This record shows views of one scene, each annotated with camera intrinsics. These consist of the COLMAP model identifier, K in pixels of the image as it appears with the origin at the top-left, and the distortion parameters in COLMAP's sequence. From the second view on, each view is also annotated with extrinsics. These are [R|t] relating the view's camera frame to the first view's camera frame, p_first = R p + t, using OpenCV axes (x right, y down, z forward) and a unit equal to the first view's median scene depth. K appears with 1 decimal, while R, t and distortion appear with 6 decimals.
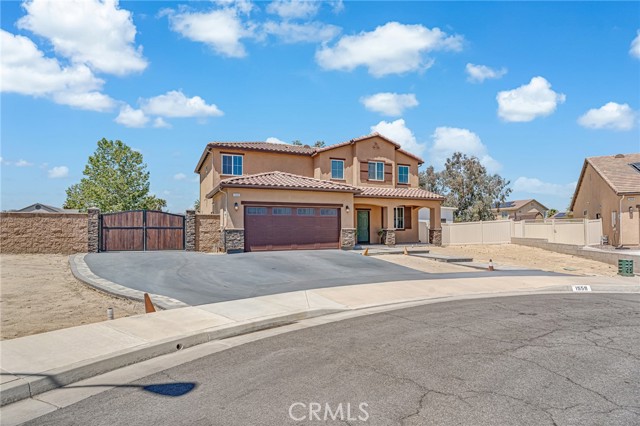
lens RADIAL K [[353.5, 0, 321.8], [0, 353.5, 228.9], [0, 0, 1]] dist [0.028480, 0.000114]
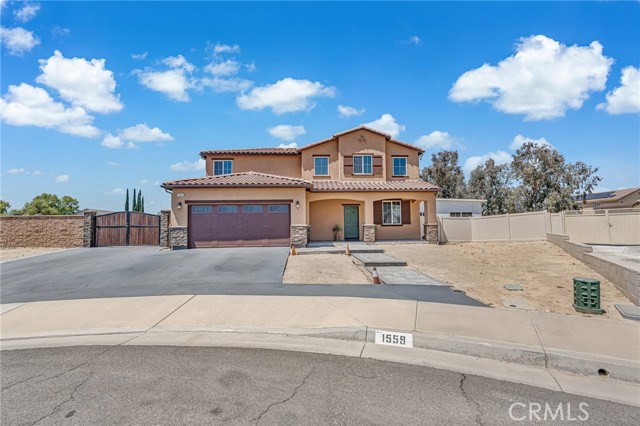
lens RADIAL K [[288.3, 0, 320.0], [0, 288.3, 213.0], [0, 0, 1]] dist [-0.001545, -0.000115]
pose [[0.937712, -0.025451, -0.346479, 0.392097], [0.011387, 0.999029, -0.042567, 0.000293], [0.347226, 0.035971, 0.937091, 0.288531]]
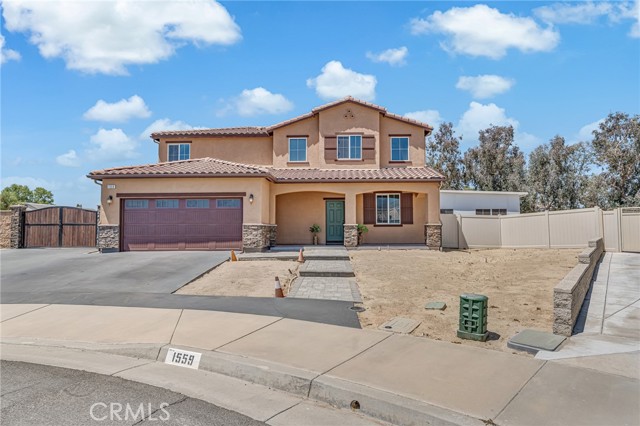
lens RADIAL K [[372.5, 0, 320.0], [0, 372.5, 213.0], [0, 0, 1]] dist [-0.001435, -0.000880]
pose [[0.902626, -0.017121, -0.430085, 0.544123], [0.003318, 0.999456, -0.032824, 0.001843], [0.430412, 0.028201, 0.902192, 0.334222]]
